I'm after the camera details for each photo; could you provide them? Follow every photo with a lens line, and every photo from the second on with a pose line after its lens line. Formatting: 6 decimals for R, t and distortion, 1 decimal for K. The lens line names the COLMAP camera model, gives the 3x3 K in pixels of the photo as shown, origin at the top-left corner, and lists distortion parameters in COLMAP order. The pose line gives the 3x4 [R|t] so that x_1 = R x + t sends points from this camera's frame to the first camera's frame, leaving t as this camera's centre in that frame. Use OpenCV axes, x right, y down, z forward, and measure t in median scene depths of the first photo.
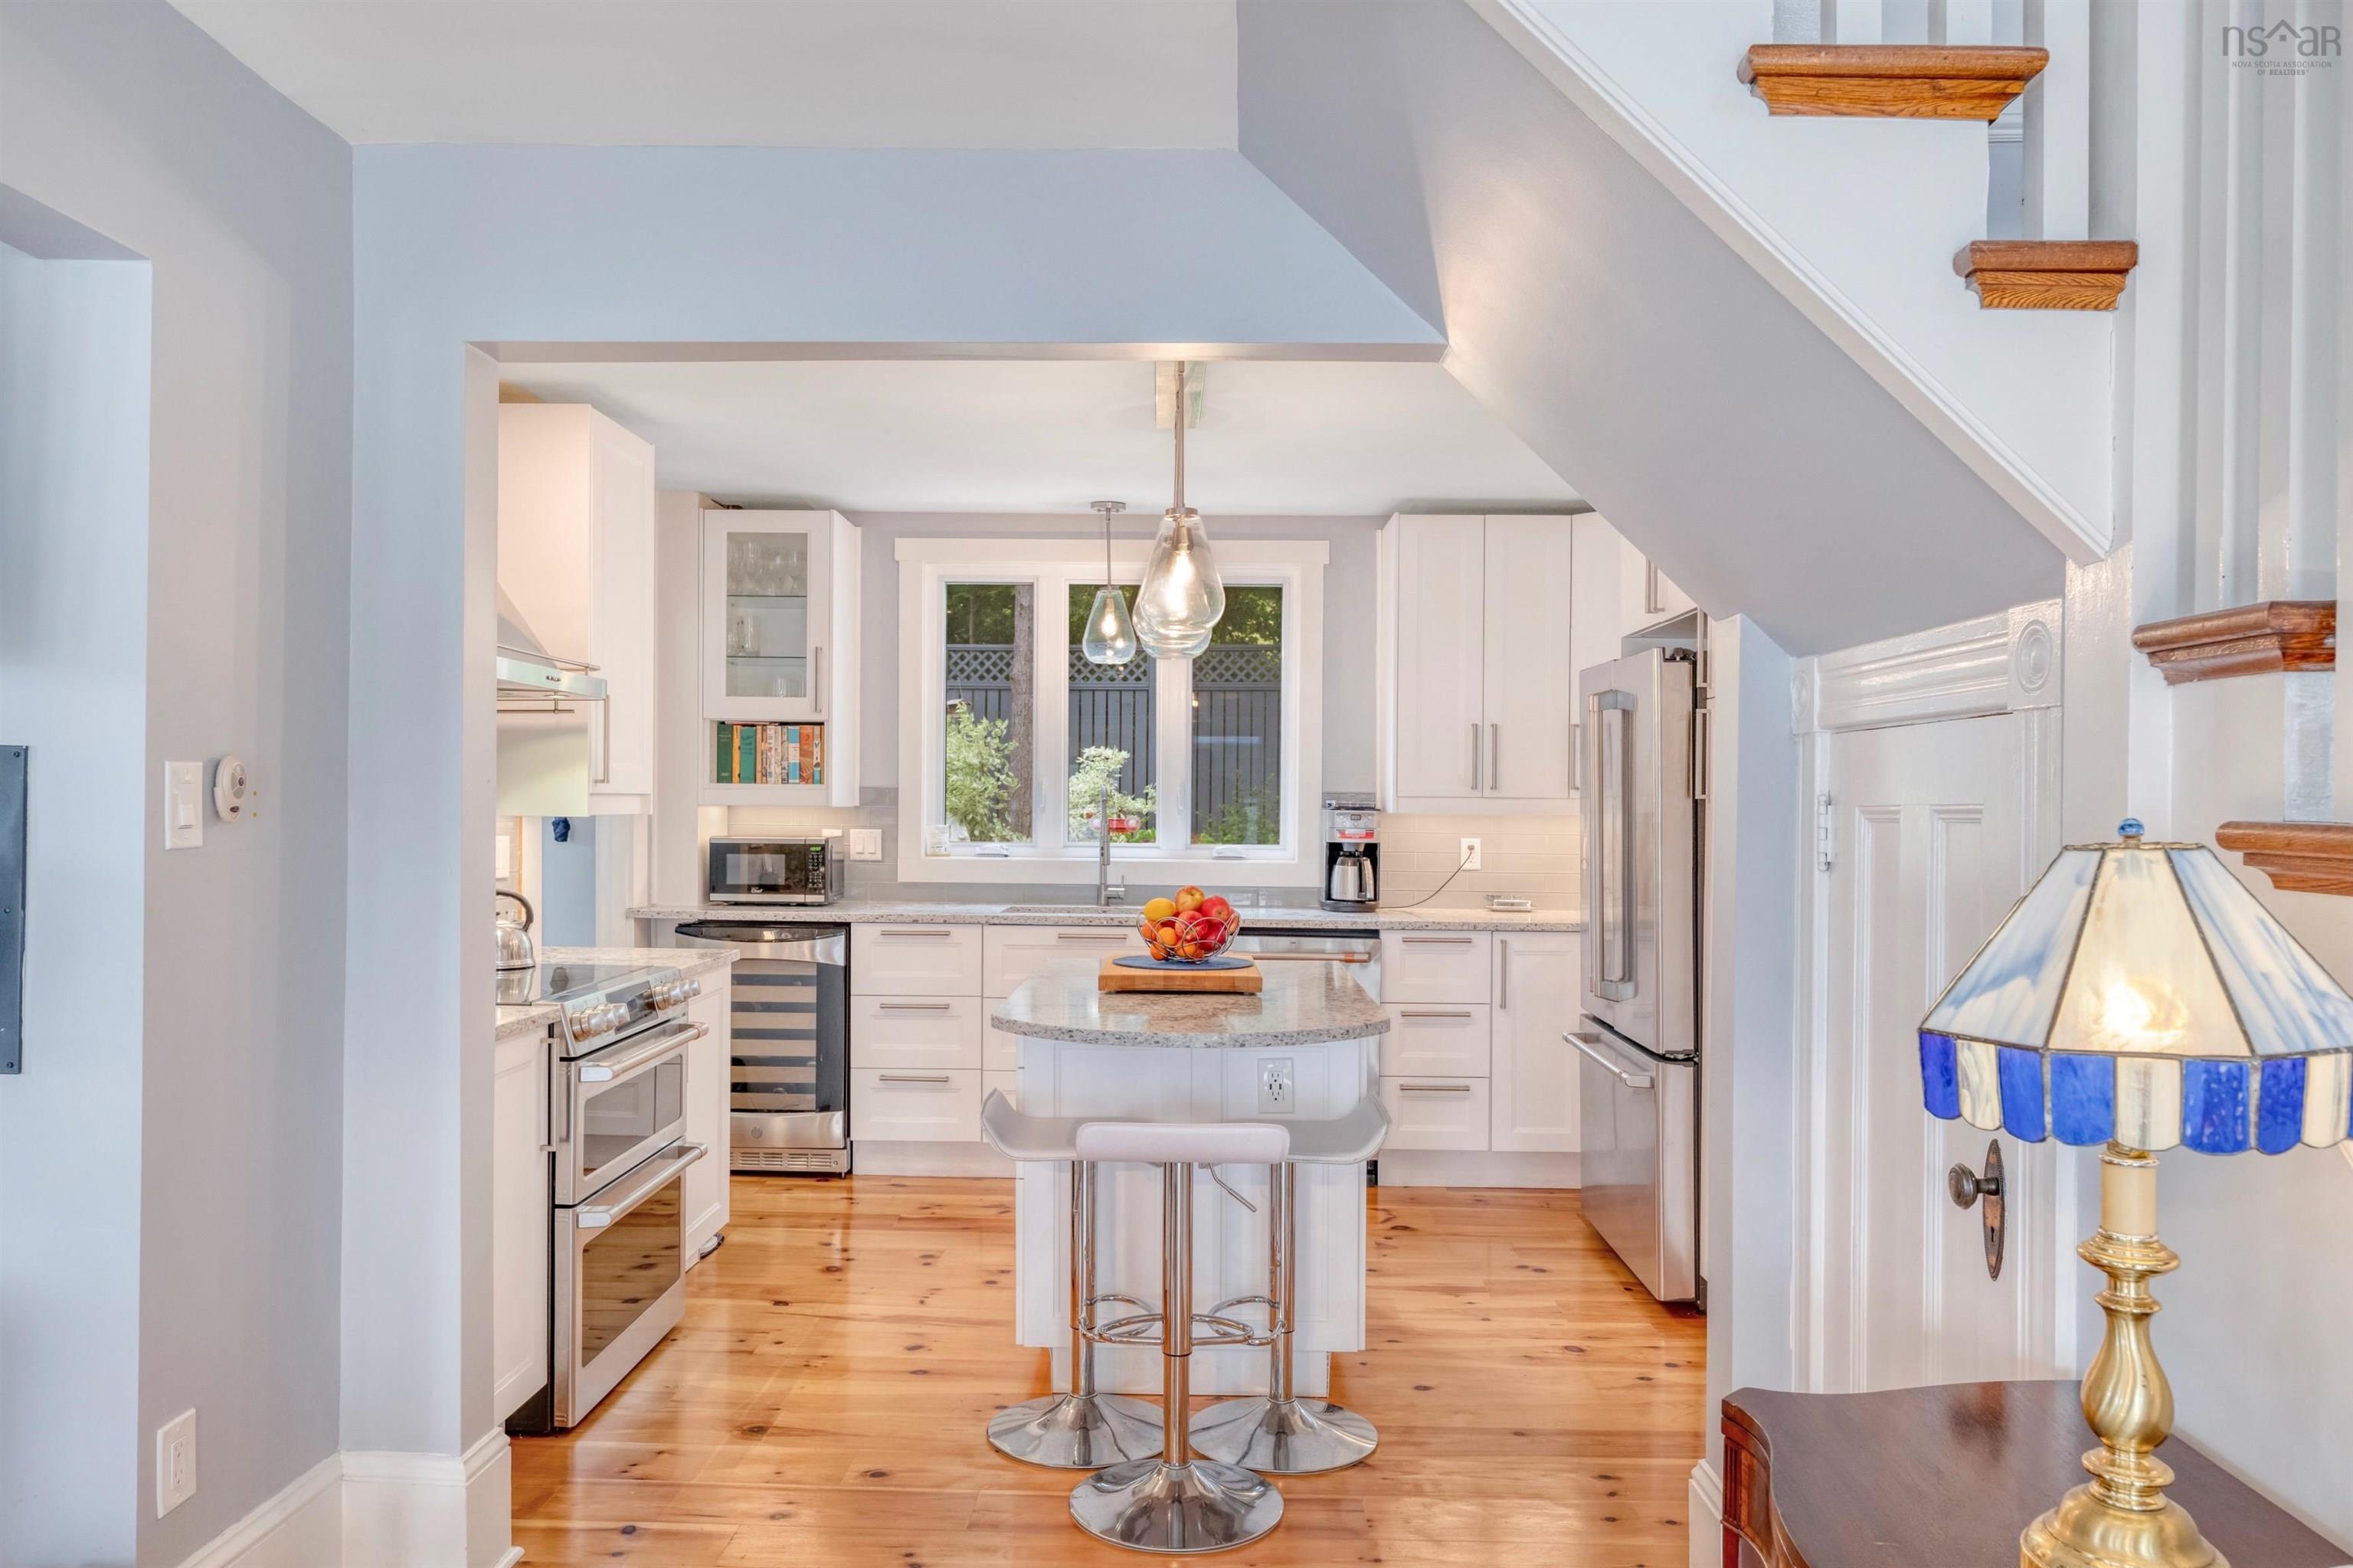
lens RADIAL K [[1639.0, 0, 1146.3], [0, 1639.0, 795.4], [0, 0, 1]] dist [-0.002186, 0.000263]
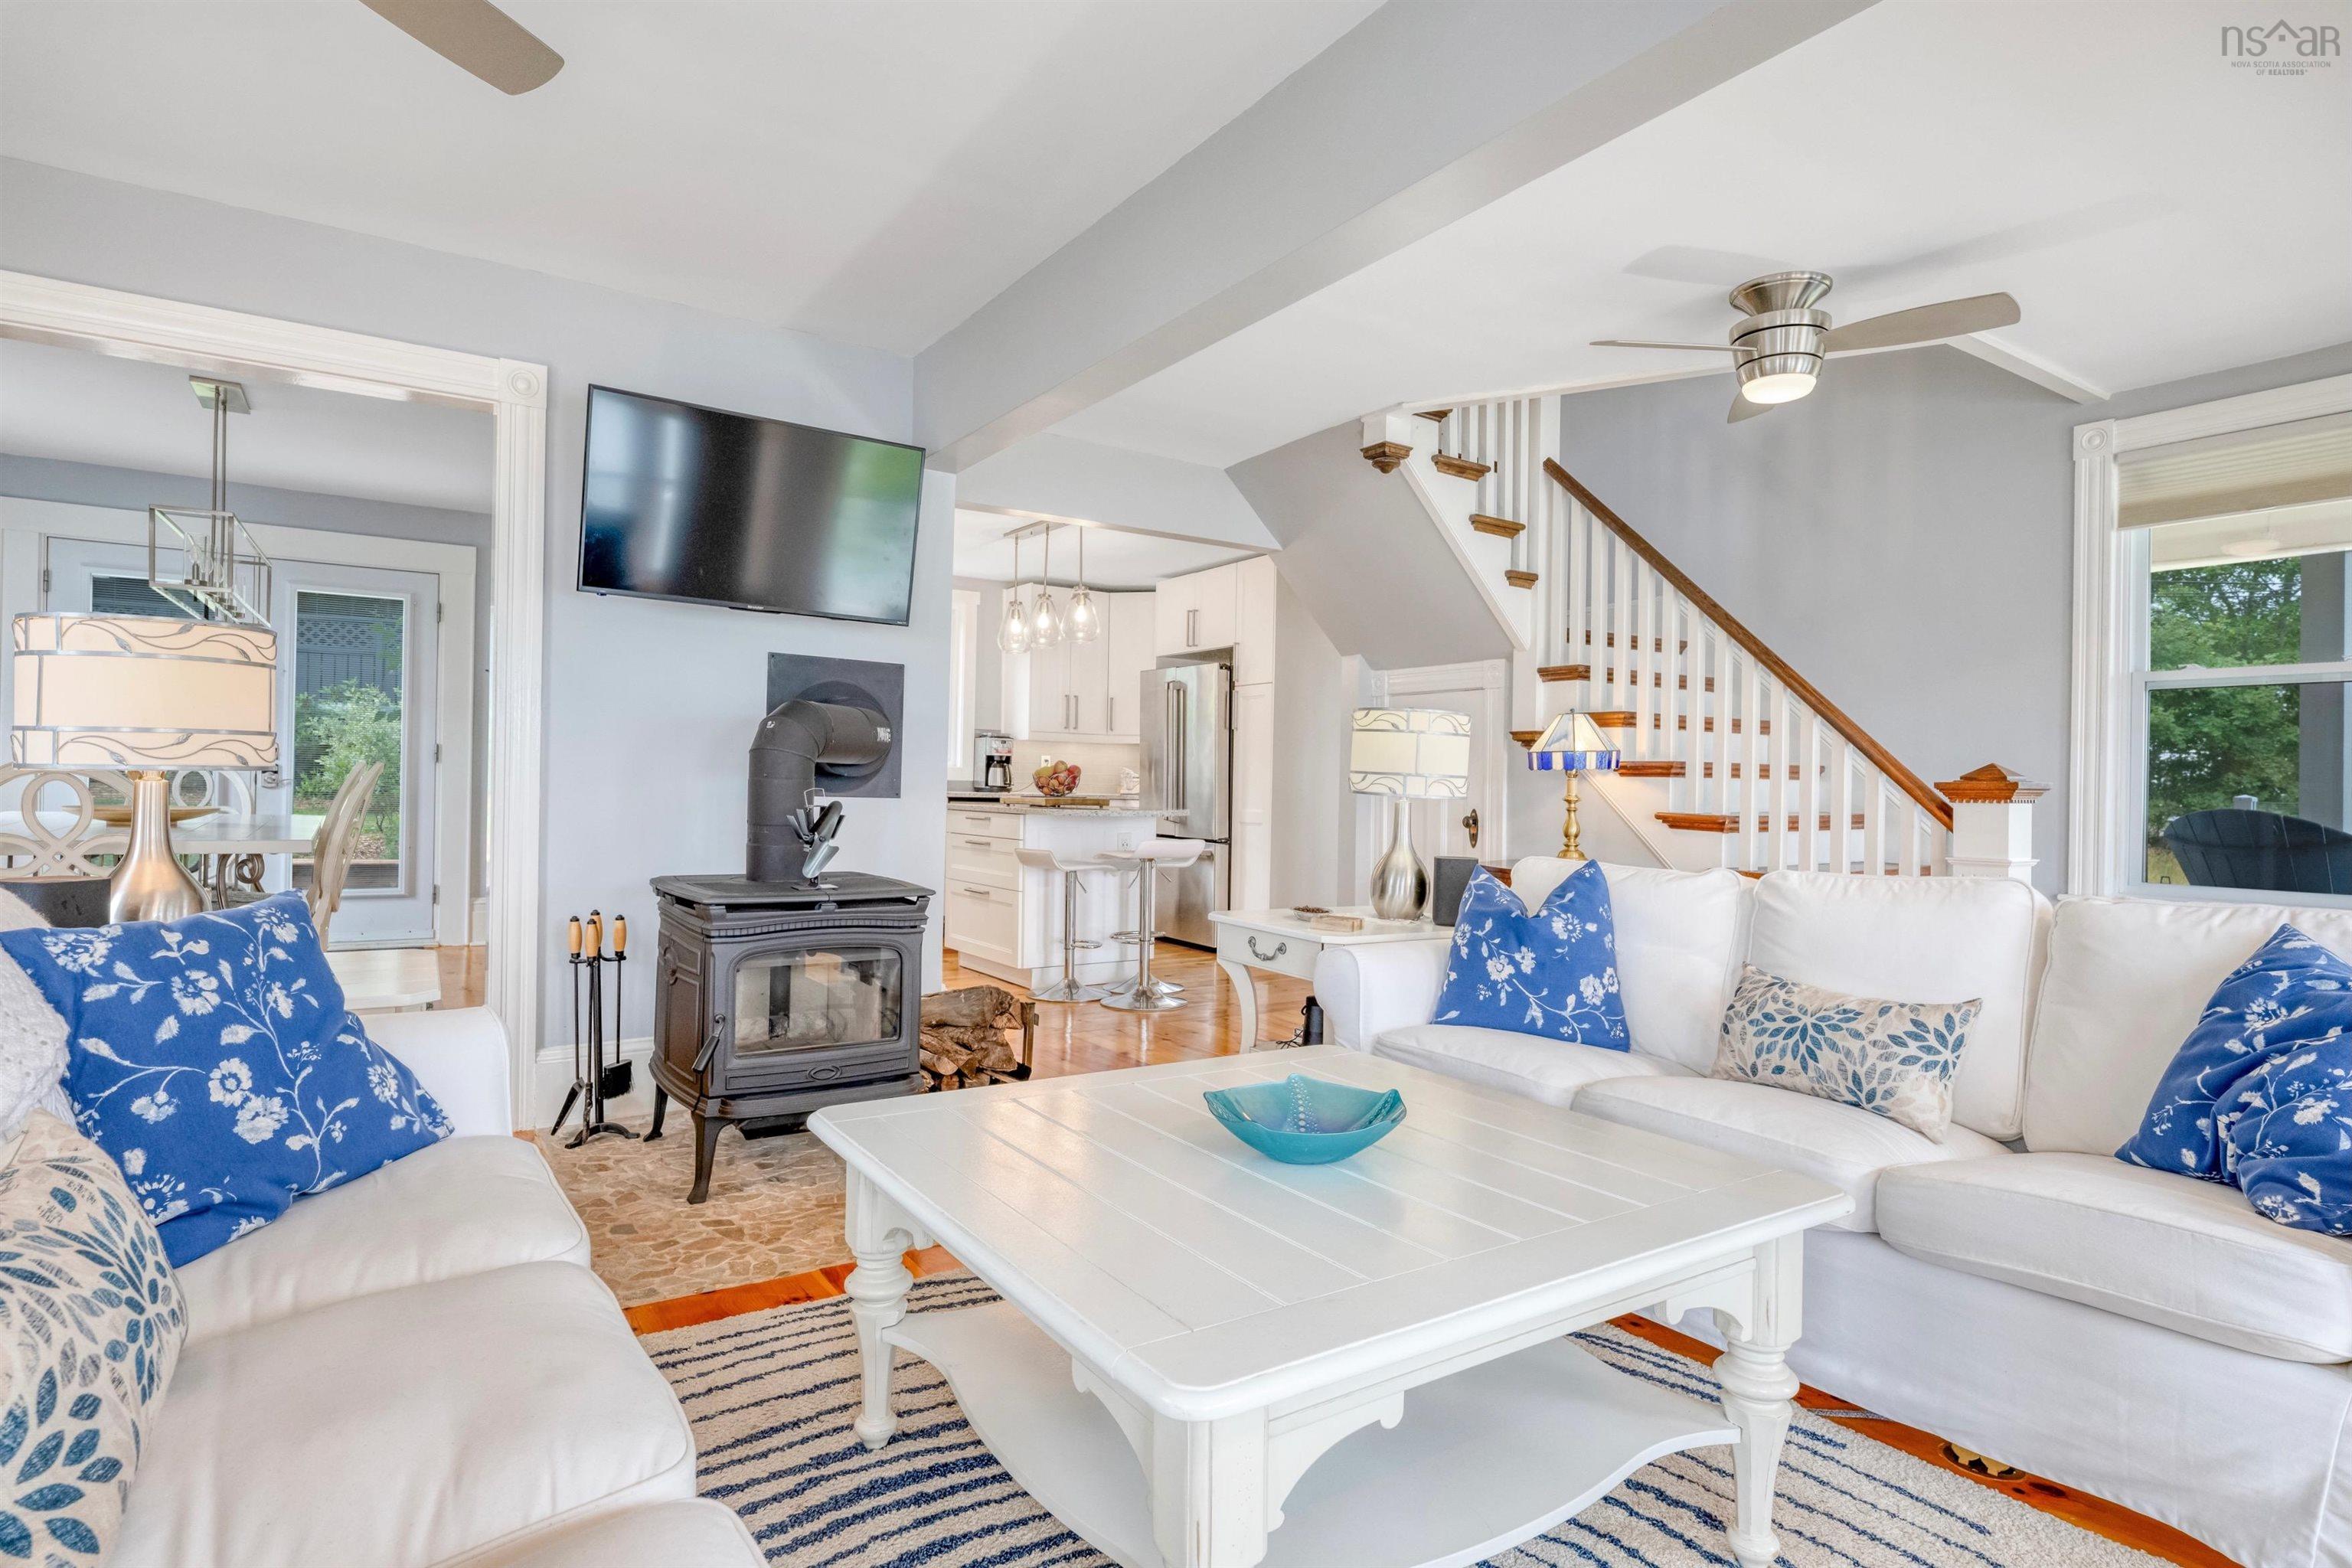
lens RADIAL K [[1224.1, 0, 1176.0], [0, 1224.1, 784.0], [0, 0, 1]] dist [0.000978, 0.000596]
pose [[0.820736, 0.007811, 0.571254, -0.514208], [-0.014018, 0.999881, 0.006468, 0.049423], [-0.571135, -0.013317, 0.820748, -0.275630]]
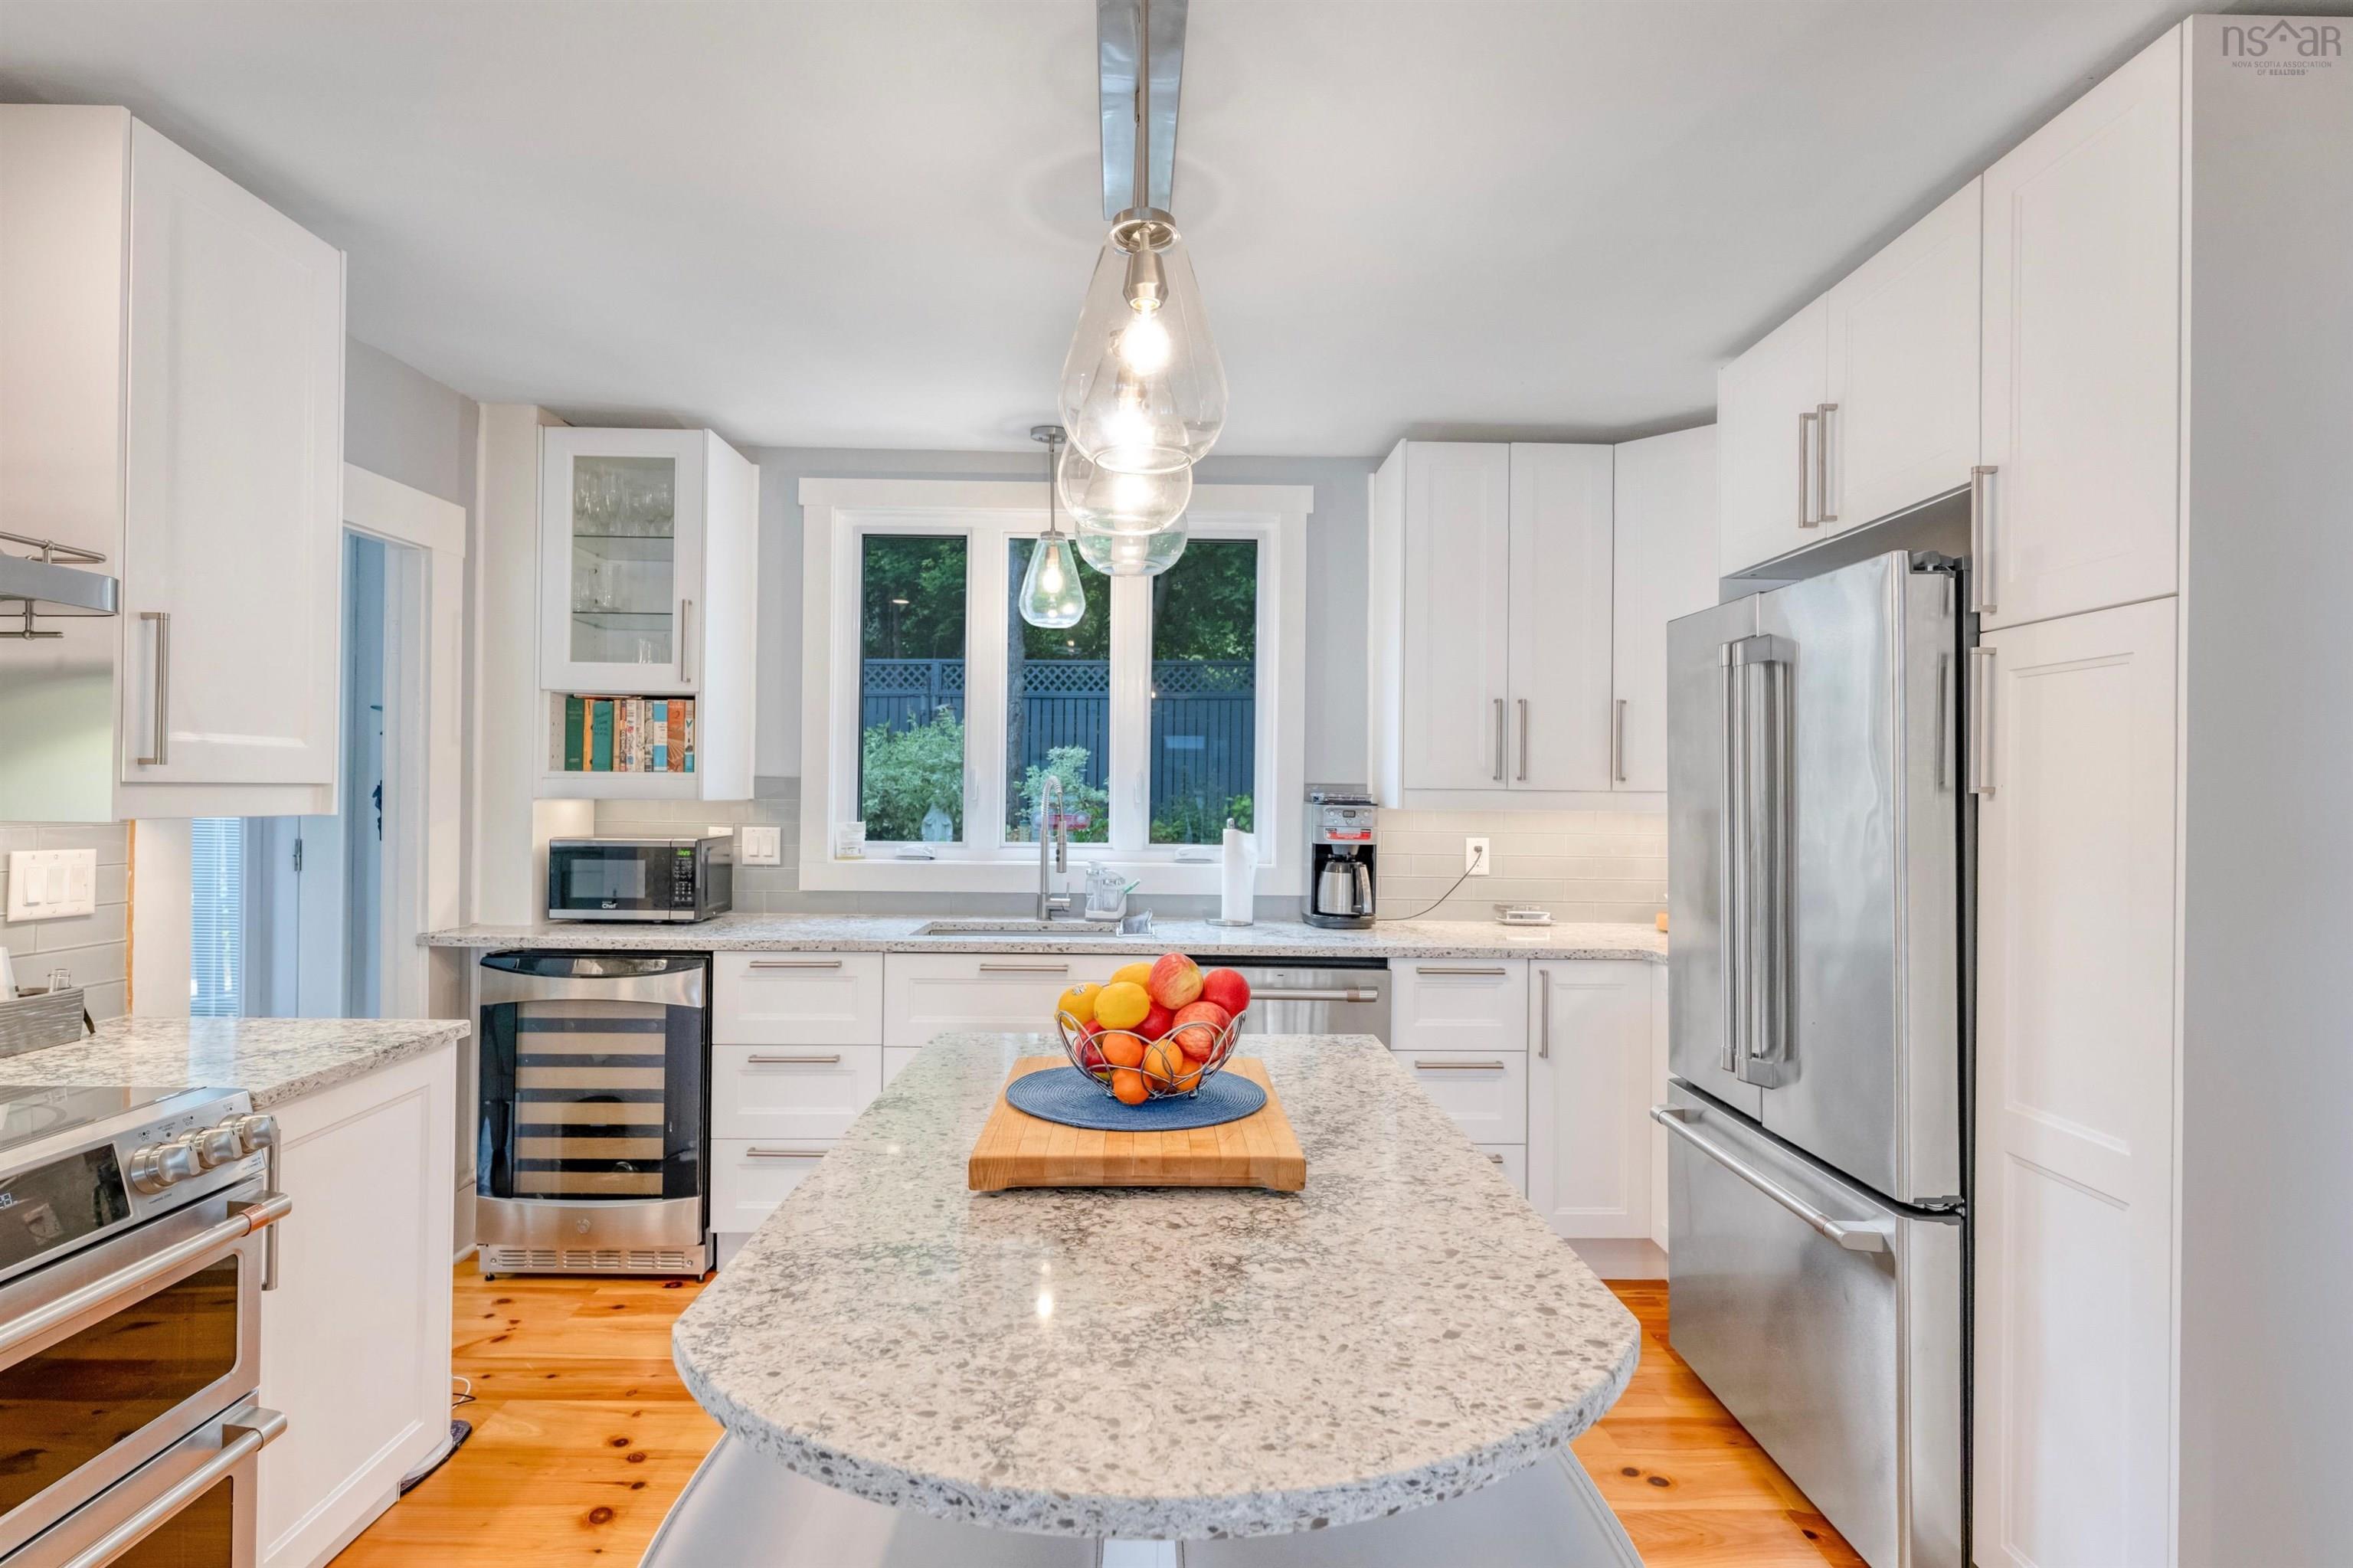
lens RADIAL K [[1201.6, 0, 1176.5], [0, 1201.6, 784.0], [0, 0, 1]] dist [-0.001162, 0.000164]
pose [[0.998551, 0.002045, 0.053777, 0.008071], [-0.001901, 0.999994, -0.002729, 0.000049], [-0.053782, 0.002622, 0.998549, 0.396956]]
